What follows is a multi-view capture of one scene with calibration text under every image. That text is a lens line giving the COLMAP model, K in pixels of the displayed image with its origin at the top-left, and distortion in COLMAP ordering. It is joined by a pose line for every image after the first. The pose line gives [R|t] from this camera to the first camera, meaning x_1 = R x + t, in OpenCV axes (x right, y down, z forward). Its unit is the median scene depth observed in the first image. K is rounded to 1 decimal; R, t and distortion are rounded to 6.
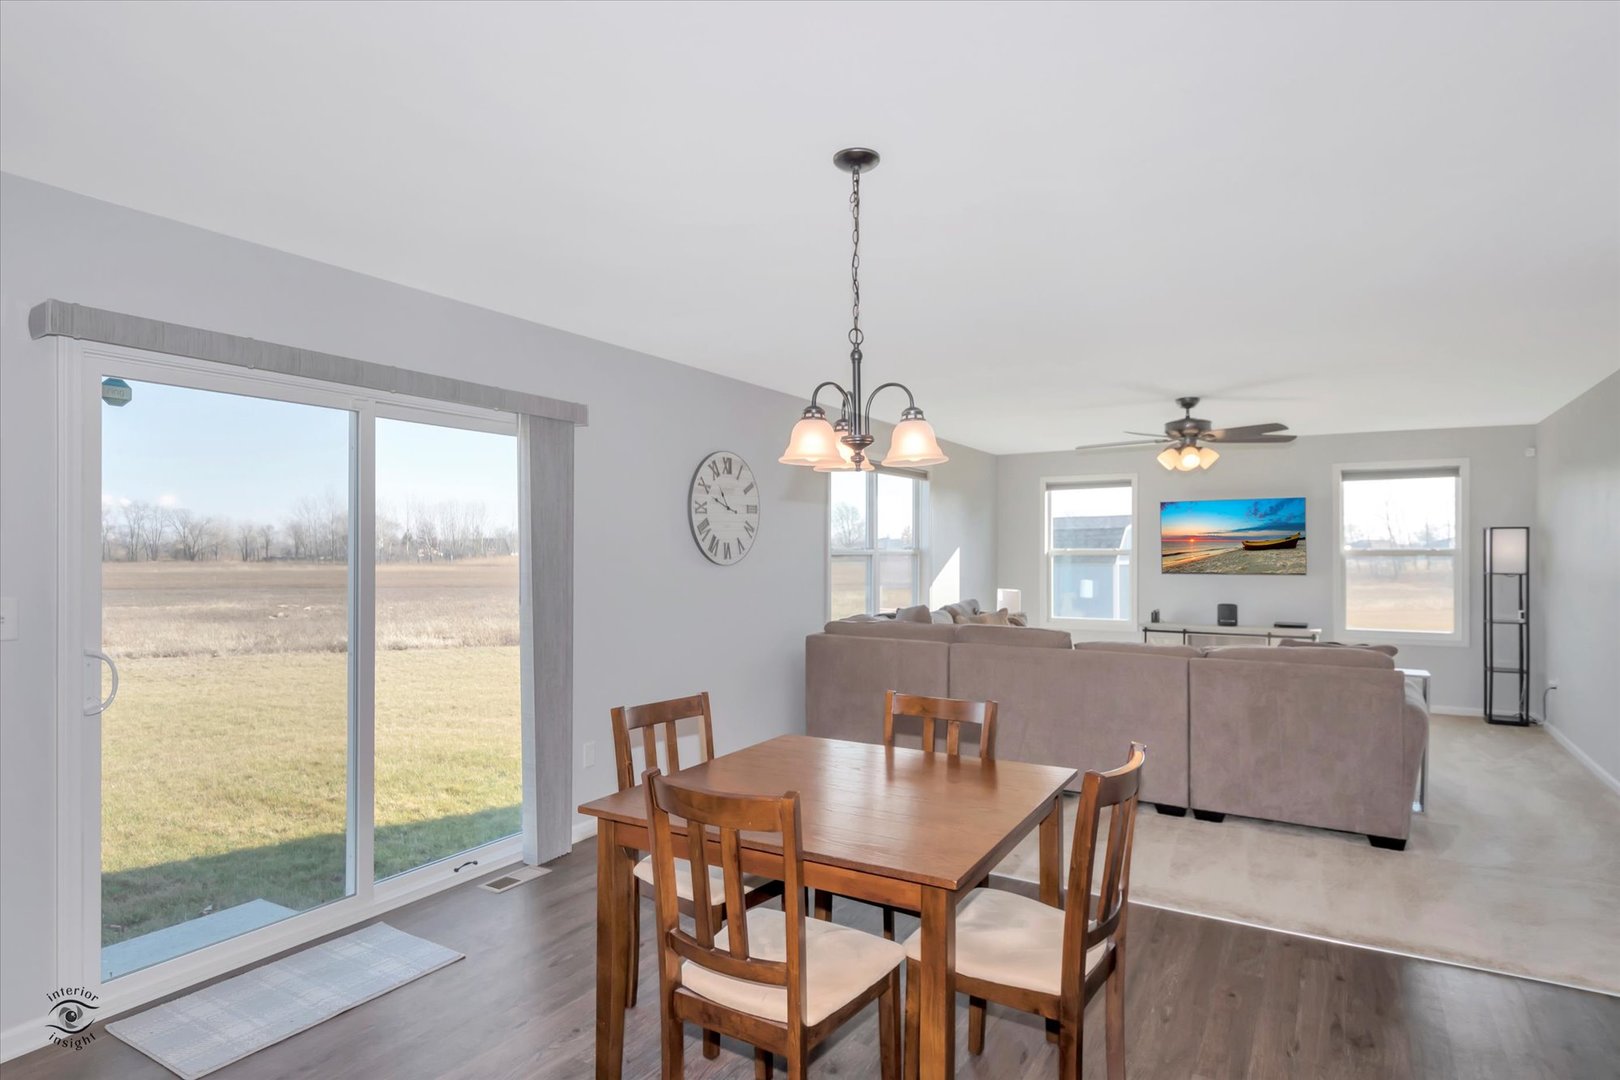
lens RADIAL K [[870.8, 0, 810.0], [0, 870.8, 540.0], [0, 0, 1]] dist [-0.002000, -0.001700]
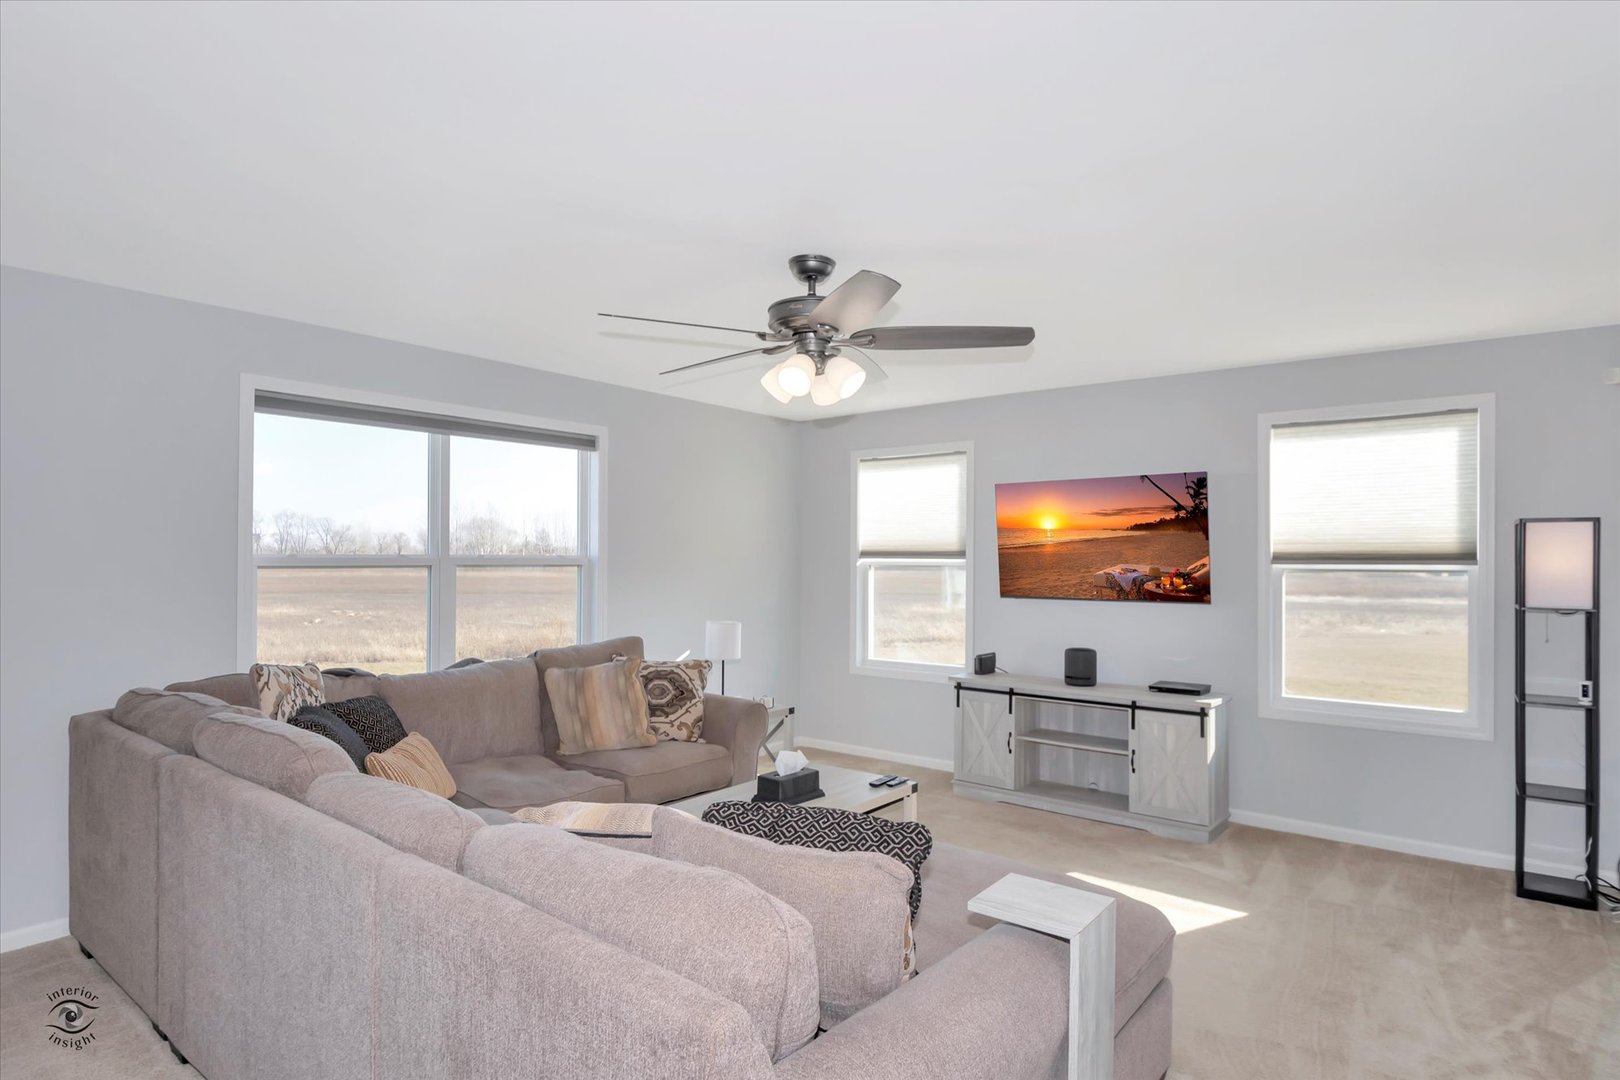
lens RADIAL K [[872.2, 0, 809.0], [0, 872.2, 562.3], [0, 0, 1]] dist [-0.001722, -0.000946]
pose [[0.991482, 0.004898, -0.130152, 0.420018], [-0.002726, 0.999854, 0.016858, 0.003217], [0.130216, -0.016360, 0.991351, 0.420923]]
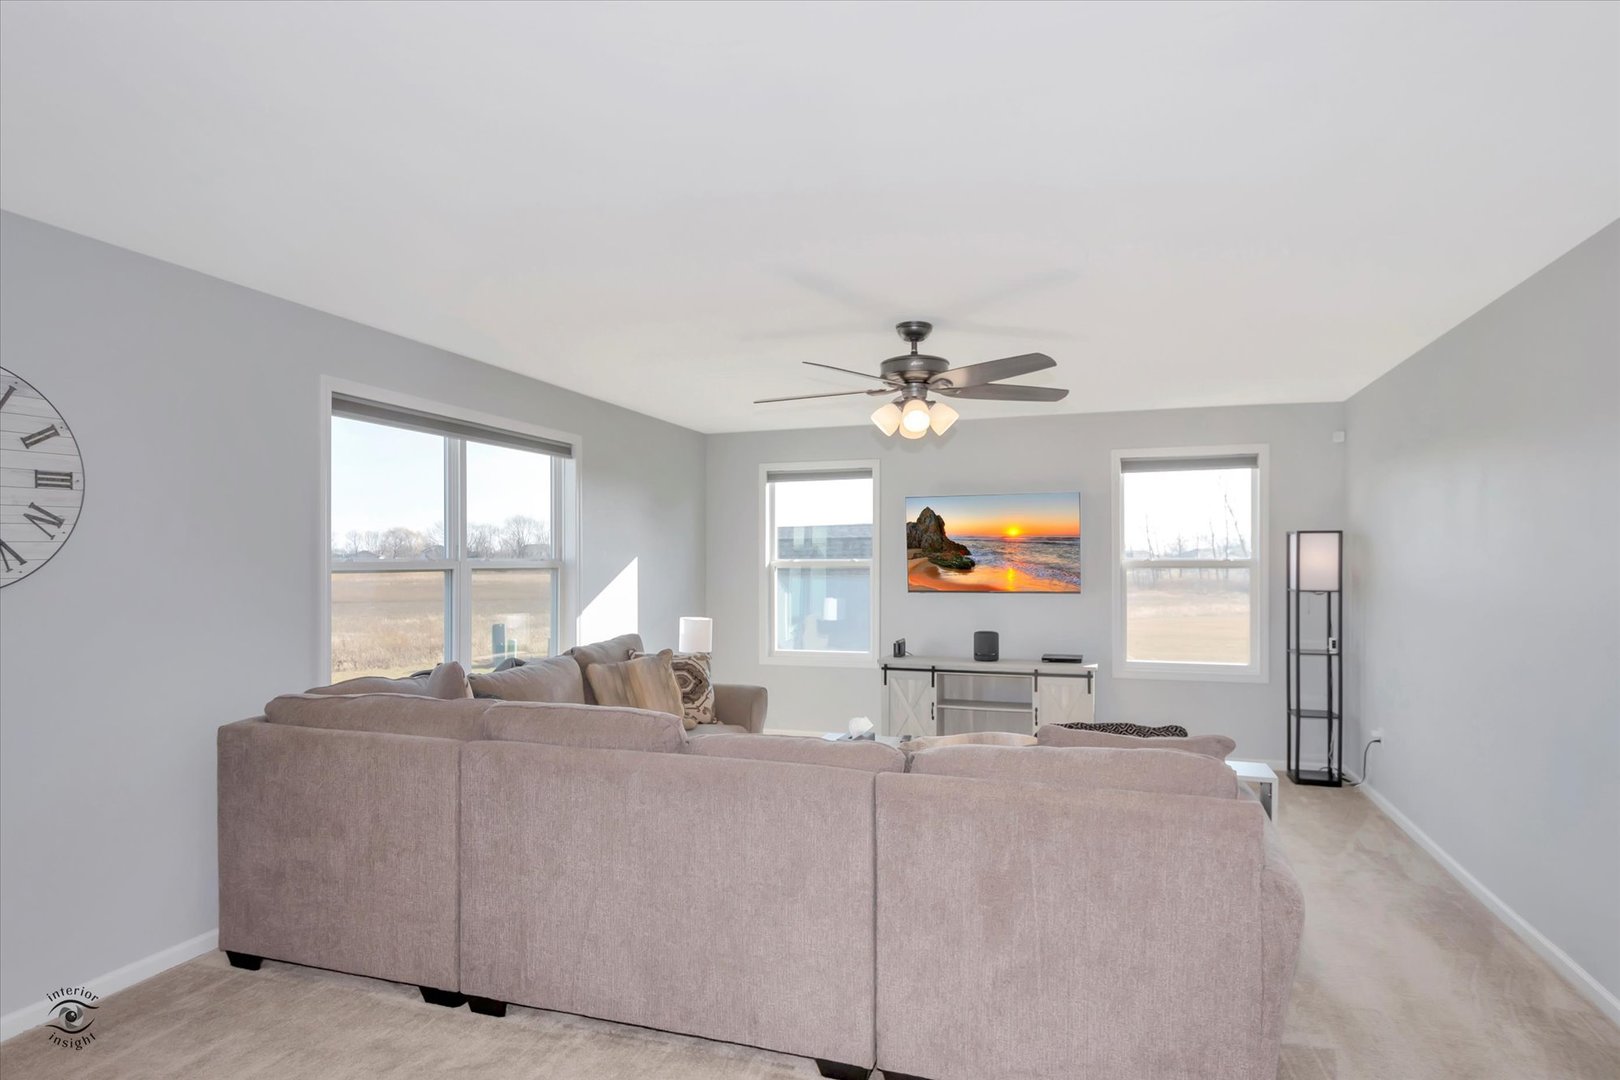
lens RADIAL K [[884.0, 0, 811.0], [0, 884.0, 561.7], [0, 0, 1]] dist [0.002071, -0.001272]
pose [[0.974978, -0.002082, 0.222292, 0.181516], [-0.000769, 0.999919, 0.012737, 0.002999], [-0.222301, -0.012589, 0.974897, 0.322500]]
